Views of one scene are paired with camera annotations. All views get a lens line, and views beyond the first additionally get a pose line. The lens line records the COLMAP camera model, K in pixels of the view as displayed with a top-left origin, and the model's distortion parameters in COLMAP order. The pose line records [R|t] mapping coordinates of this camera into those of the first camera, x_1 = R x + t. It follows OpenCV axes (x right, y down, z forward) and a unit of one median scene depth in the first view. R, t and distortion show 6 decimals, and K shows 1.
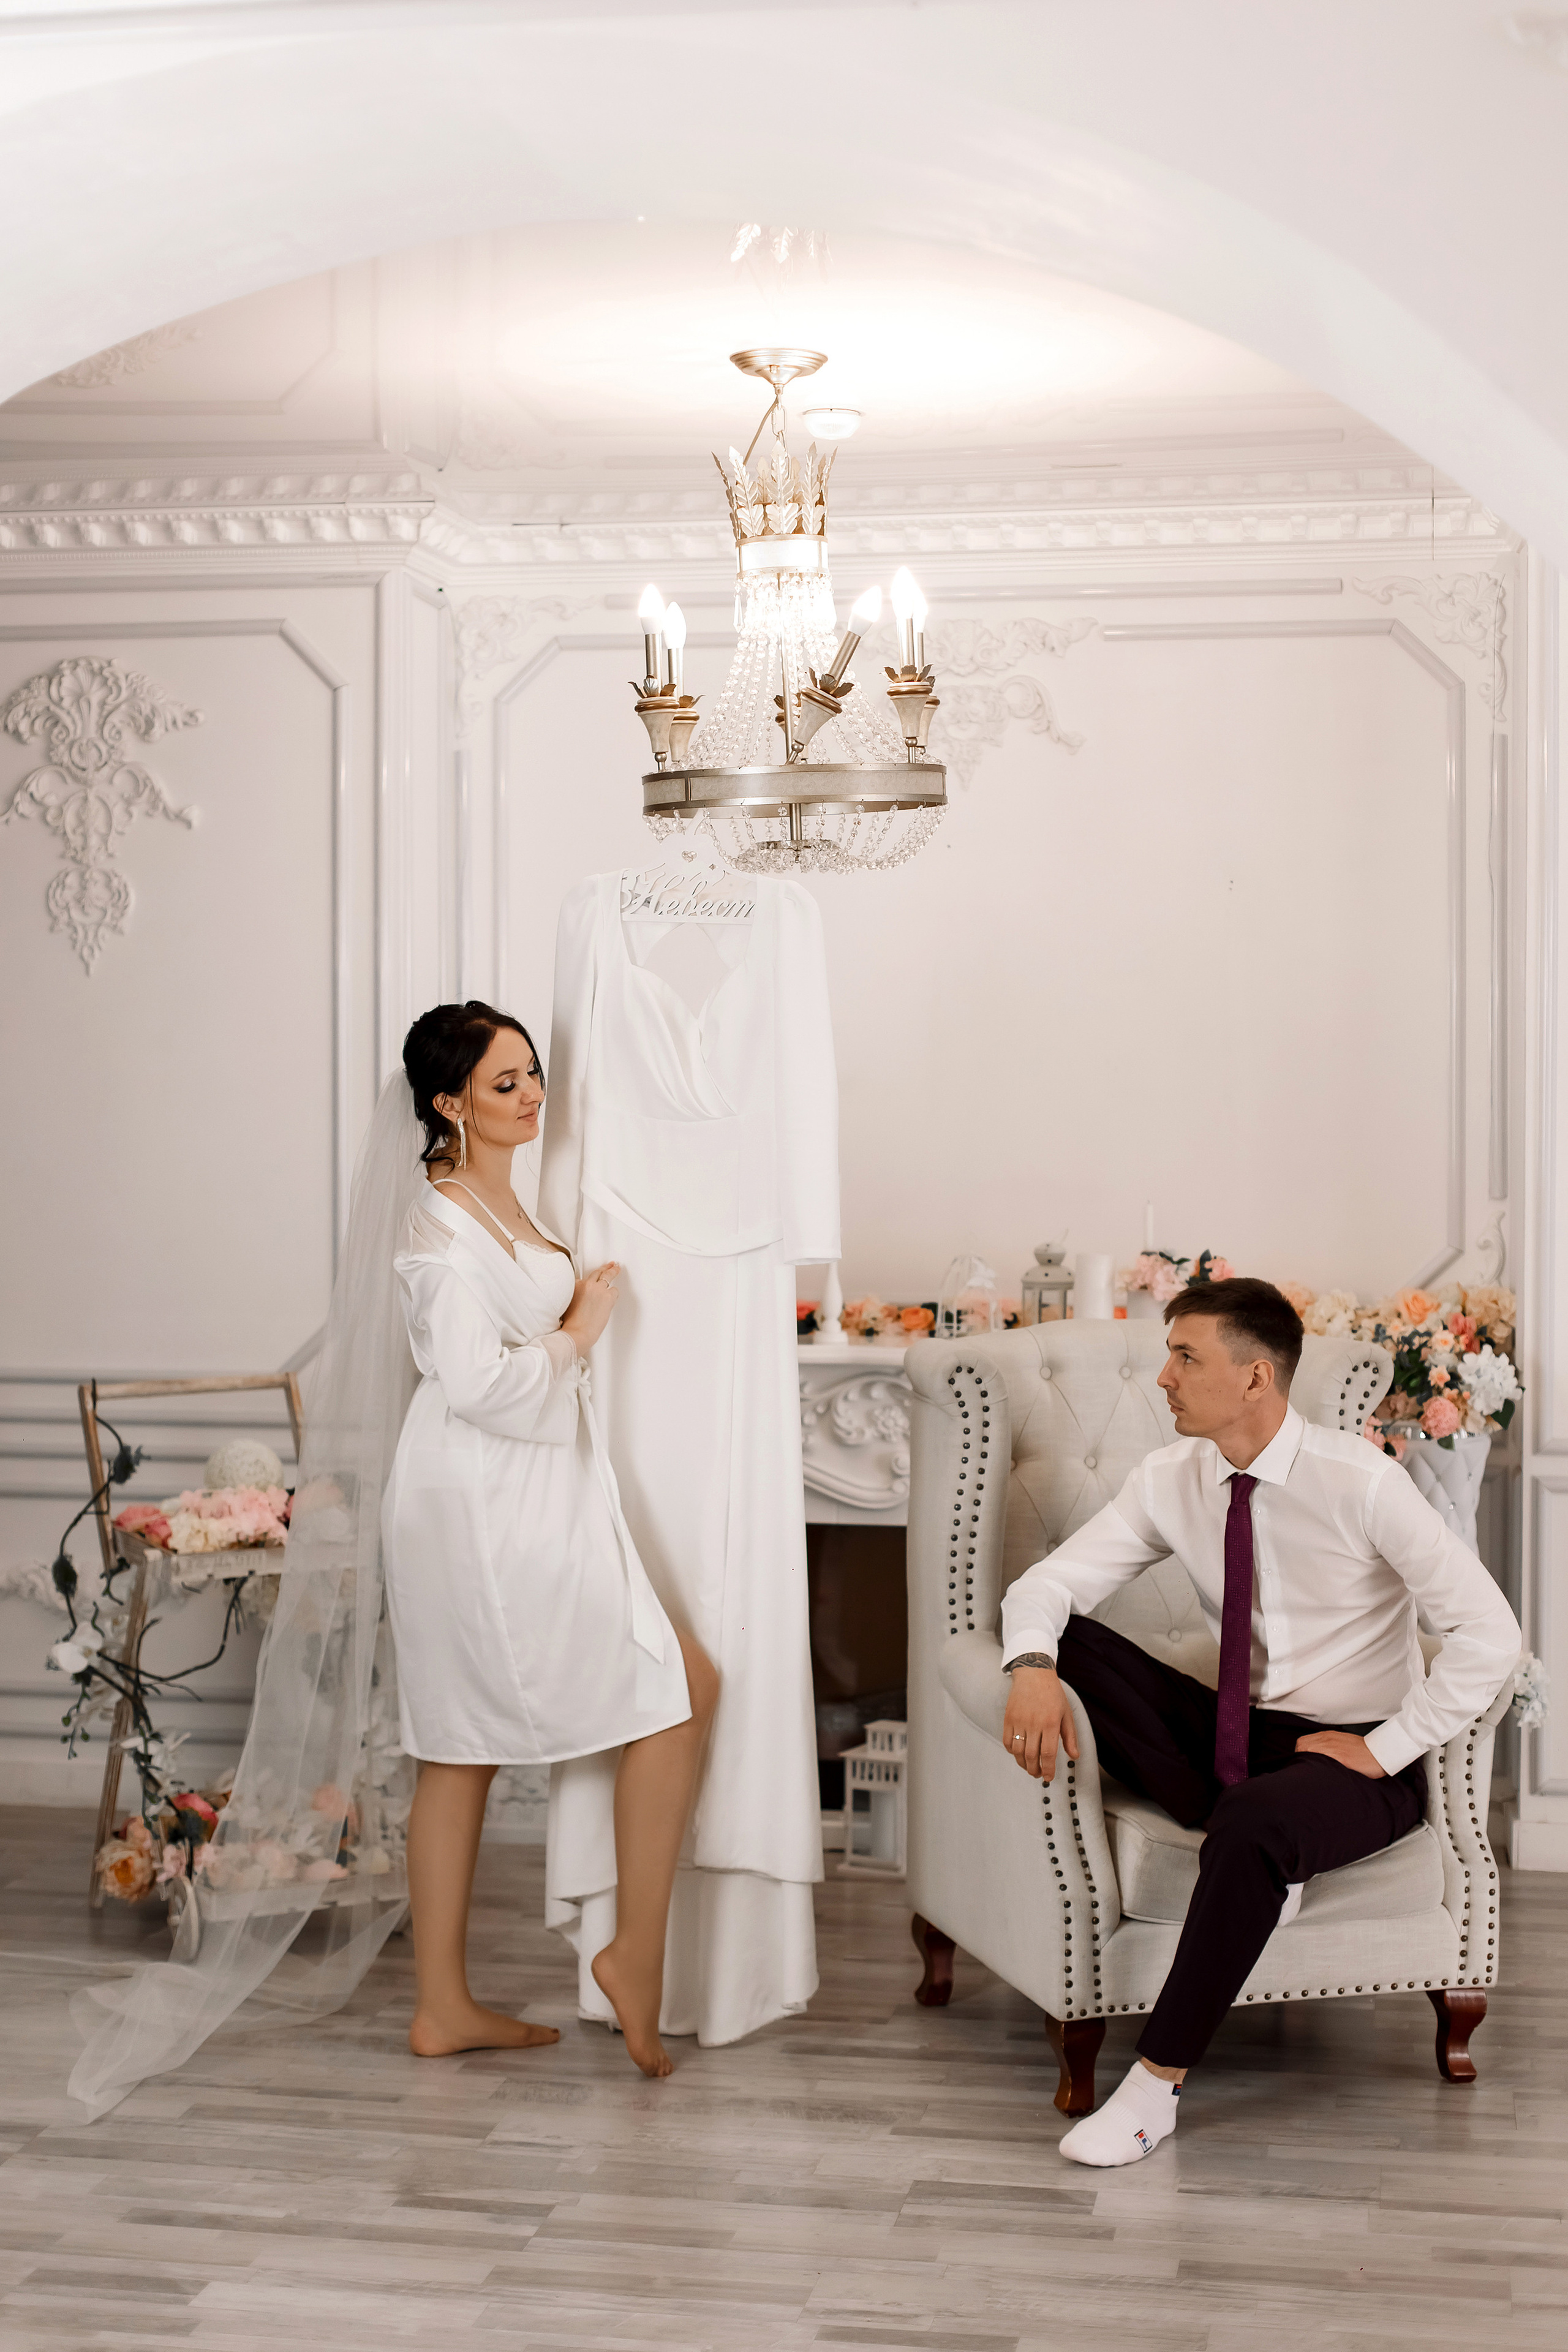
lens RADIAL K [[3450.6, 0, 775.7], [0, 3450.6, 1169.2], [0, 0, 1]] dist [-0.010320, -0.021394]
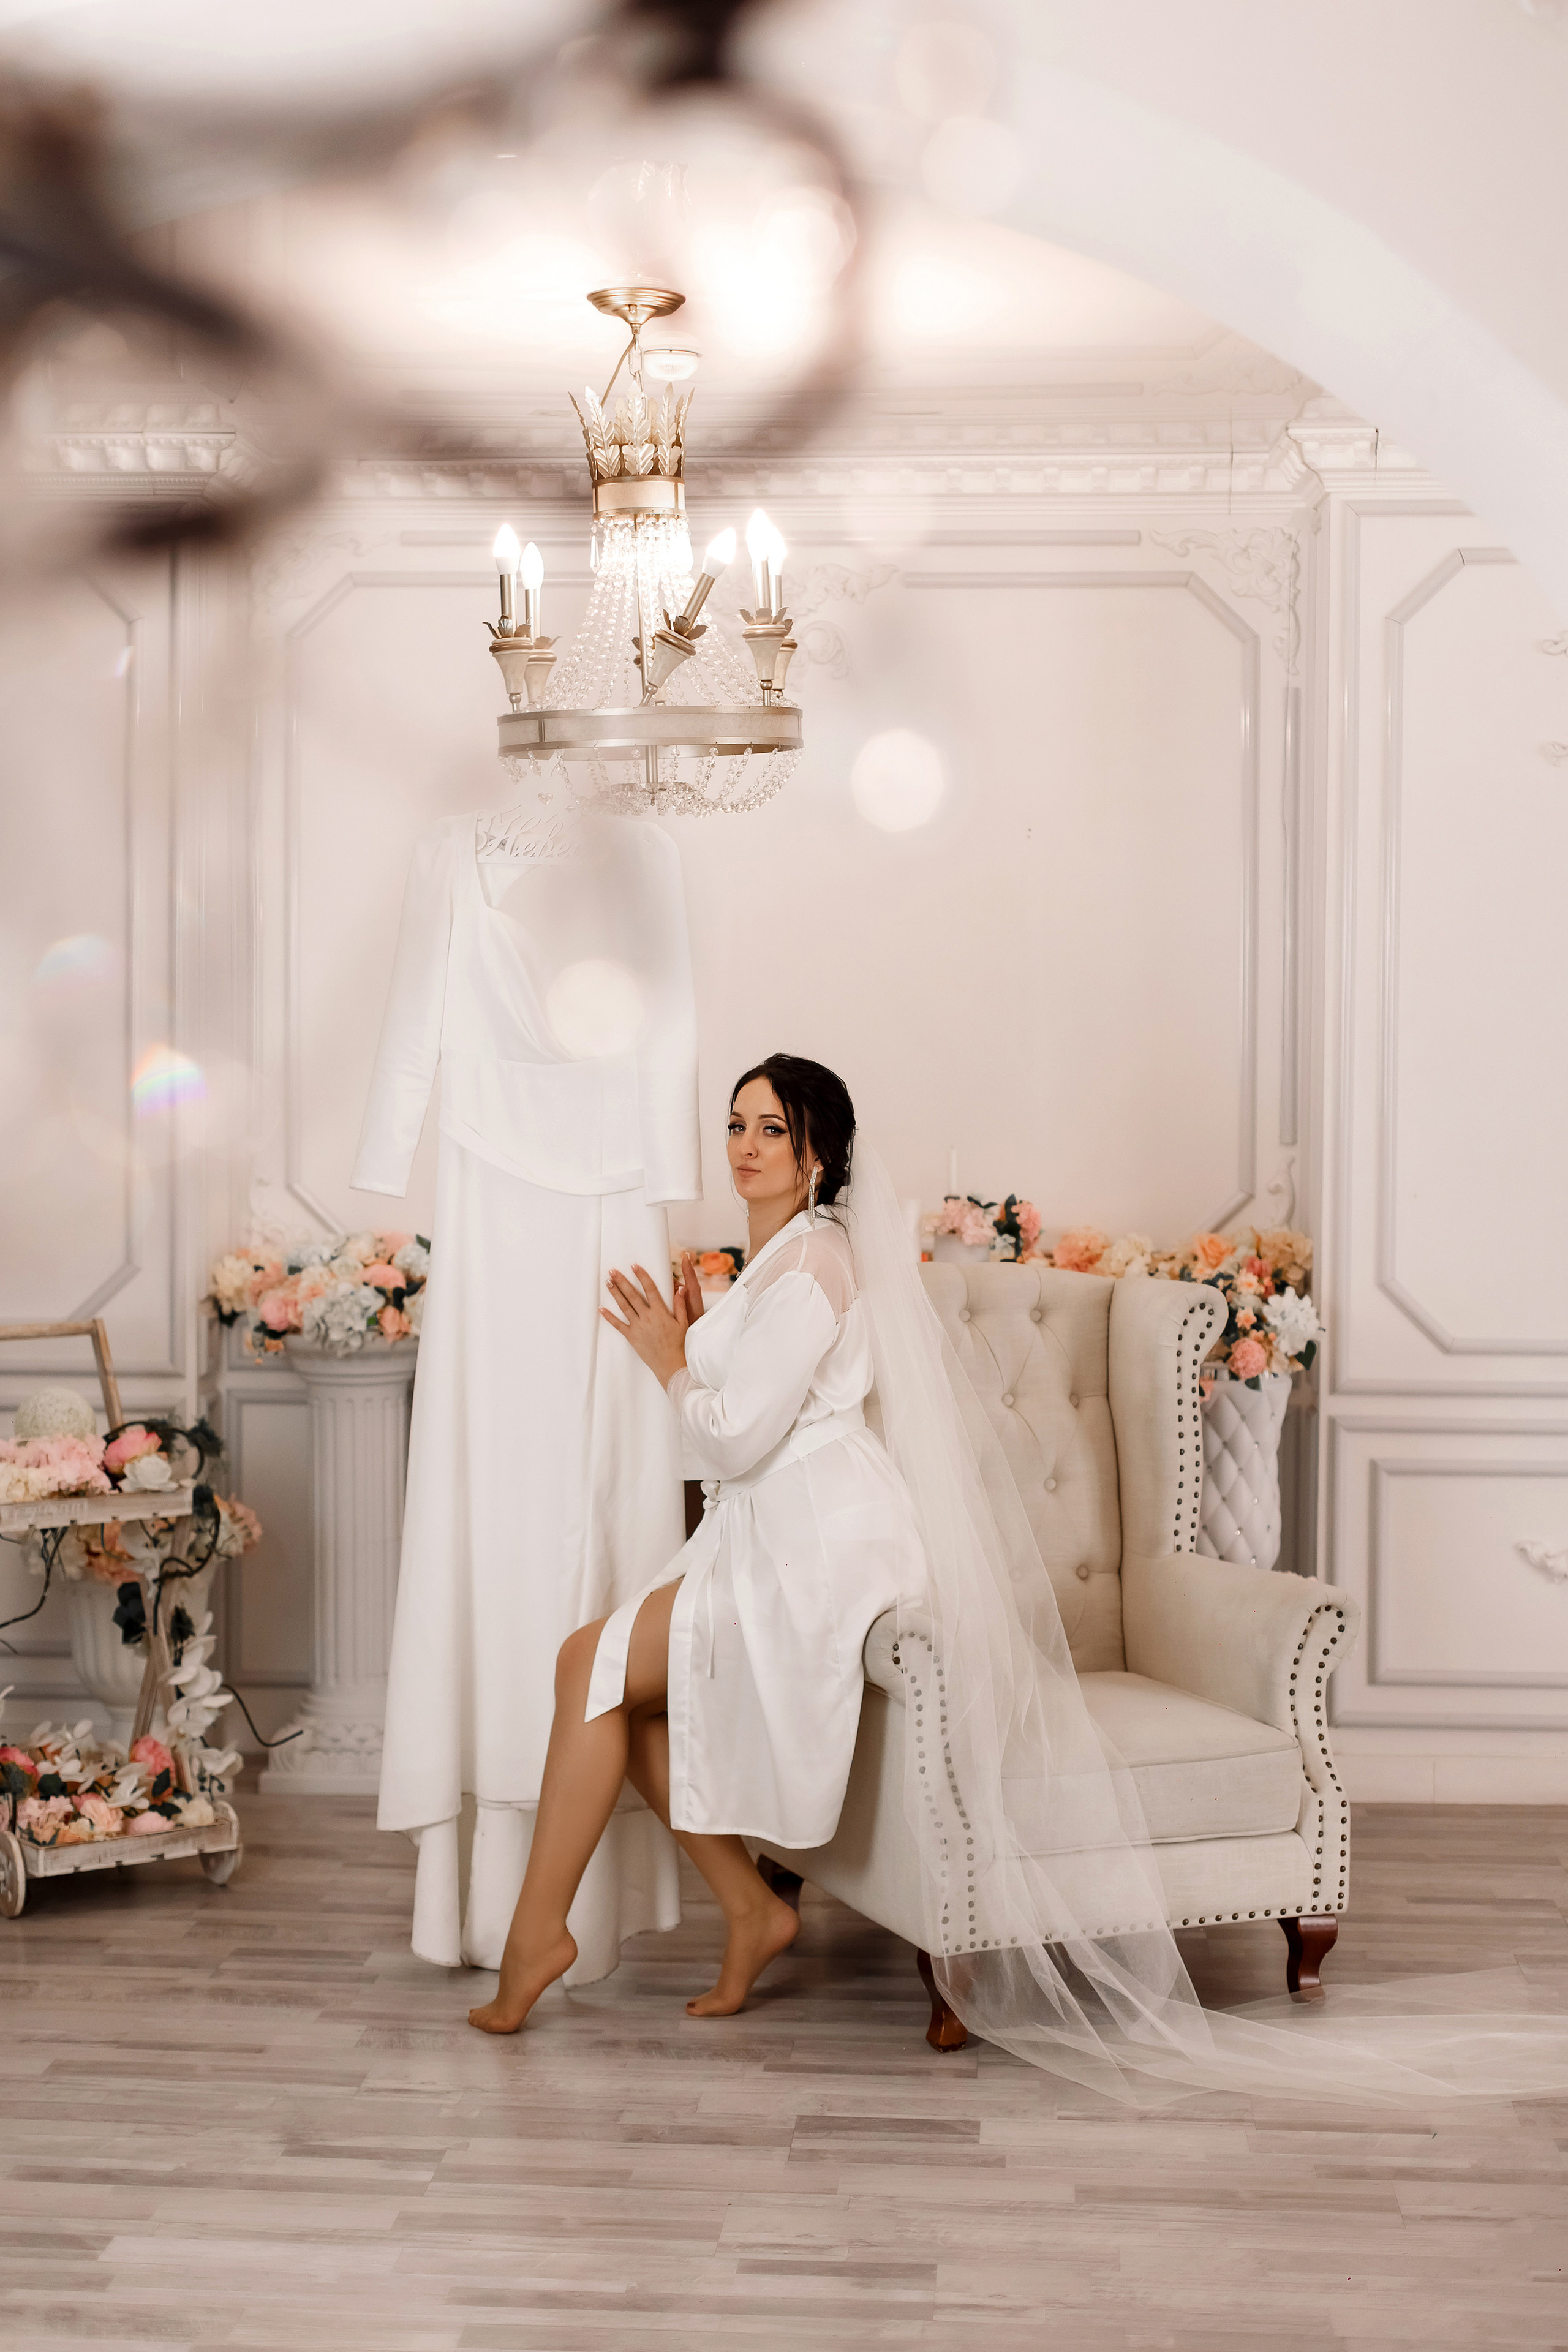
lens RADIAL K [[3476.2, 0, 779.0], [0, 3476.2, 1163.2], [0, 0, 1]] dist [-0.002233, -0.075300]
pose [[0.994067, 0.001036, 0.108763, -0.066311], [-0.002502, 0.999908, 0.013342, 0.001123], [-0.108739, -0.013535, 0.993978, -0.005010]]
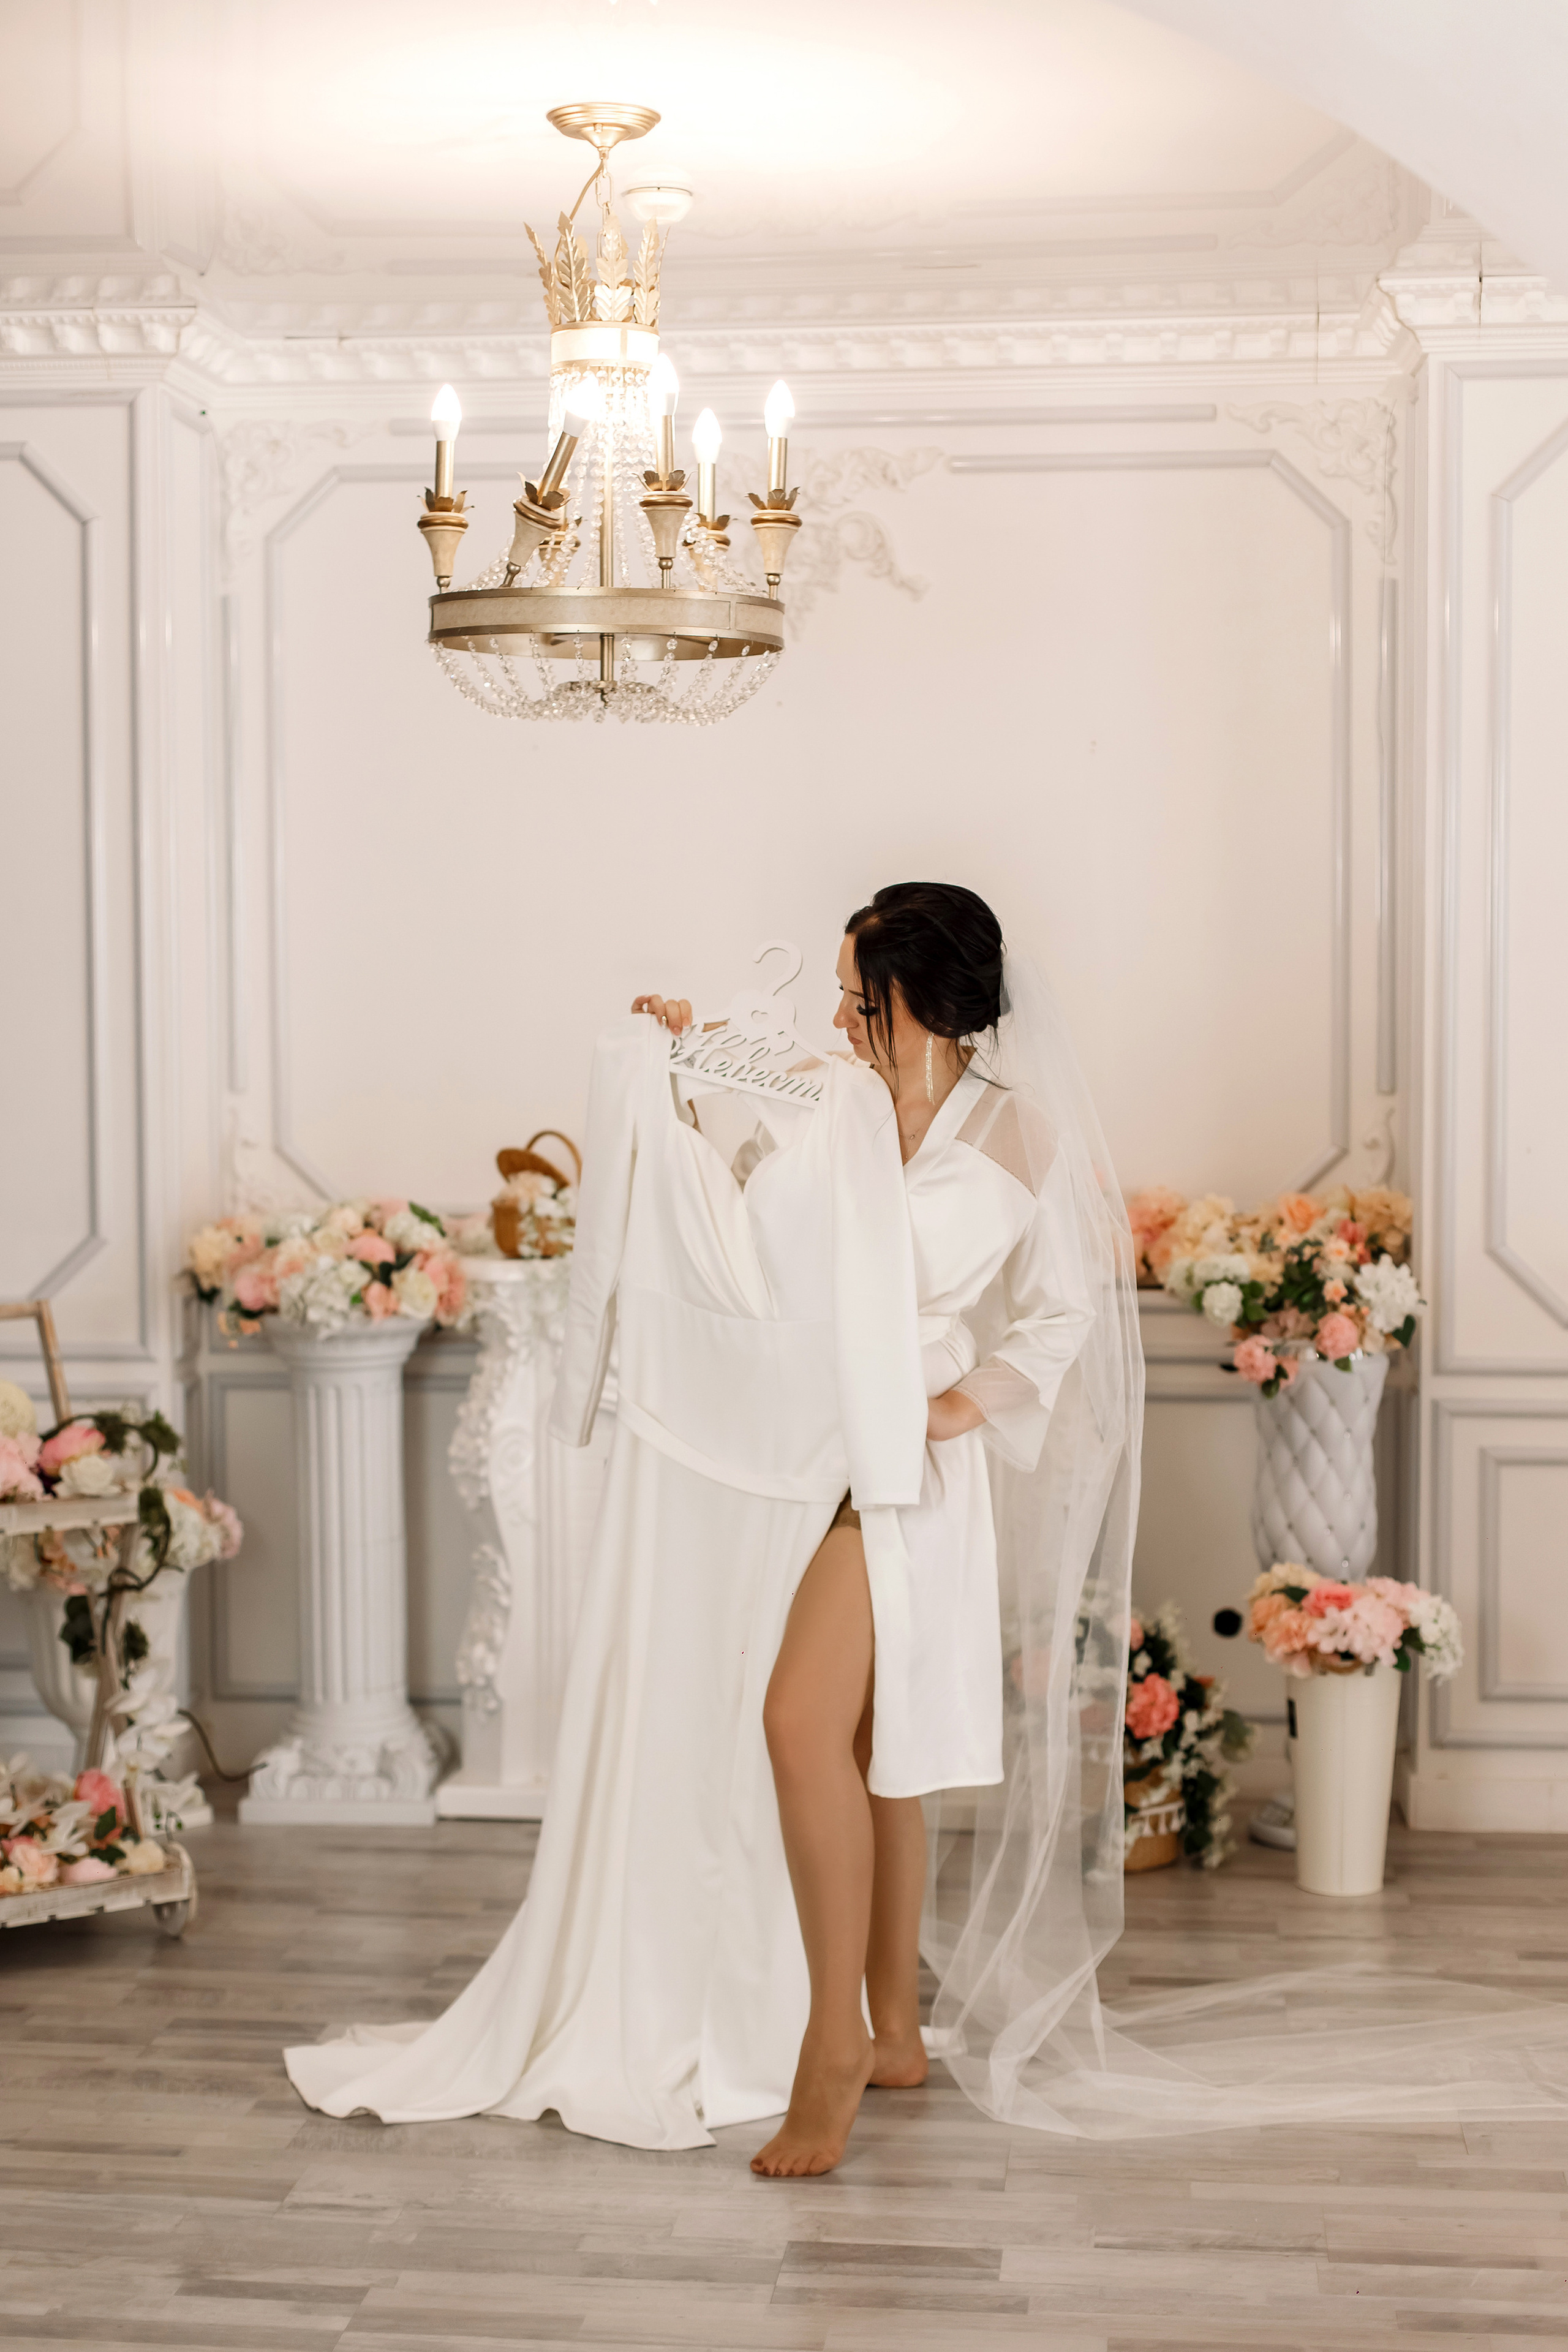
lens RADIAL K [[3457.2, 0, 789.3], [0, 3457.2, 1185.2], [0, 0, 1]] dist [-0.000589, -0.049105]
pose [[0.997396, -0.008583, 0.071613, -0.016577], [0.006124, 0.999387, 0.034480, 0.000680], [-0.071865, -0.033952, 0.996836, 0.131507]]
